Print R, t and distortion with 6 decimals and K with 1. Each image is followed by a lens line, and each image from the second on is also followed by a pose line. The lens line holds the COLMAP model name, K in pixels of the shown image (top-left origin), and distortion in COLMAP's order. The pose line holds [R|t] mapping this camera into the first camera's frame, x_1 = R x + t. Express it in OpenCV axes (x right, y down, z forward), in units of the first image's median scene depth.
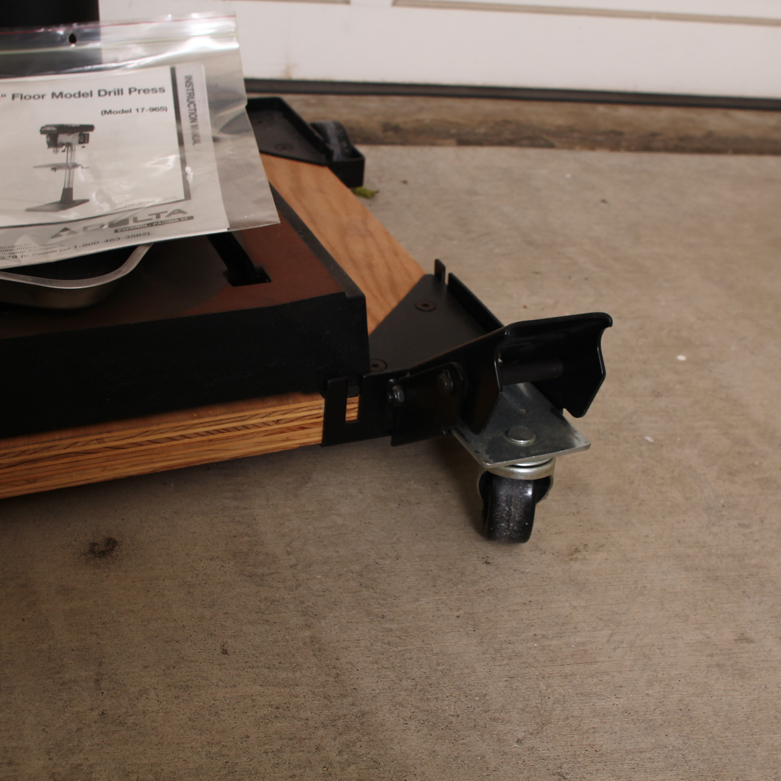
lens RADIAL K [[1247.7, 0, 427.1], [0, 1247.7, 360.5], [0, 0, 1]] dist [-0.077588, -0.015791]
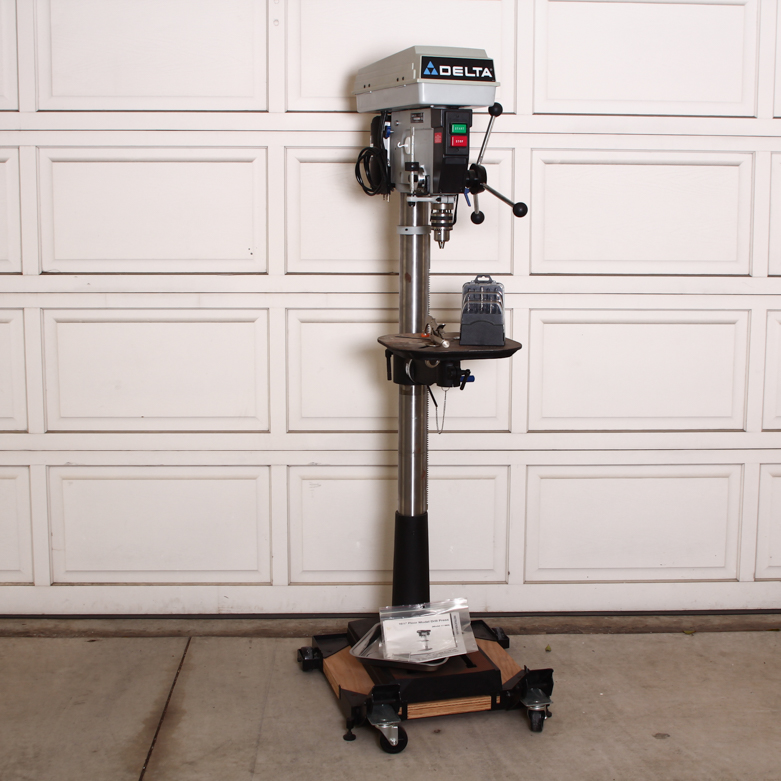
lens RADIAL K [[1247.7, 0, 427.1], [0, 1247.7, 360.5], [0, 0, 1]] dist [-0.077588, -0.015791]
pose [[0.983317, -0.071033, -0.167456, 0.405337], [-0.000047, 0.920499, -0.390745, 0.523790], [0.181899, 0.384234, 0.905139, -2.694639]]
